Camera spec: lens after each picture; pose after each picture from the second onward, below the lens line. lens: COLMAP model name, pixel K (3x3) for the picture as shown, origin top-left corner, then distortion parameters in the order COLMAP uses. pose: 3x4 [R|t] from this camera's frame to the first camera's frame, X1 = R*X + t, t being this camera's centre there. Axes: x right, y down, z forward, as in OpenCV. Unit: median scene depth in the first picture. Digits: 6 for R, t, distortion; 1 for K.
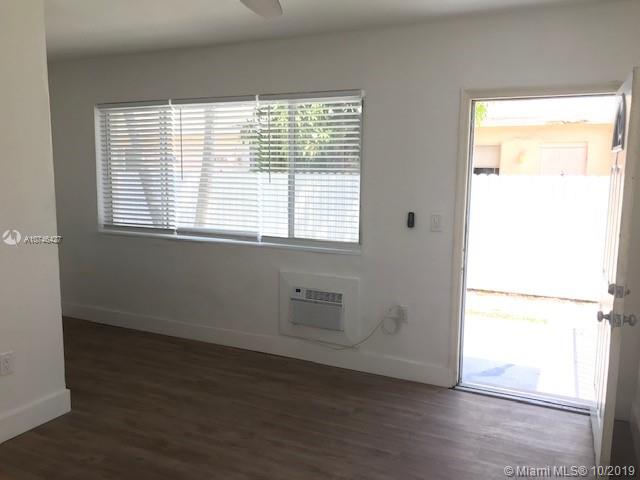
lens RADIAL K [[521.8, 0, 323.1], [0, 521.8, 238.1], [0, 0, 1]] dist [0.043915, -0.019014]
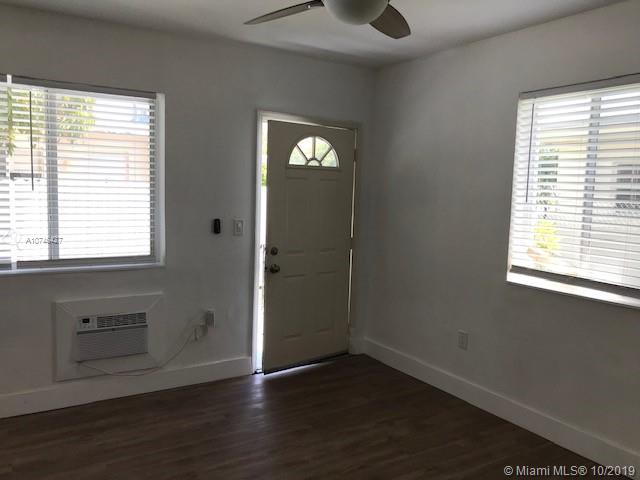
lens RADIAL K [[521.8, 0, 323.9], [0, 521.8, 241.5], [0, 0, 1]] dist [0.043915, -0.019014]
pose [[0.554699, -0.085608, 0.827635, -0.531662], [0.085911, 0.995269, 0.045368, -0.031280], [-0.827604, 0.045937, 0.559430, 0.215572]]
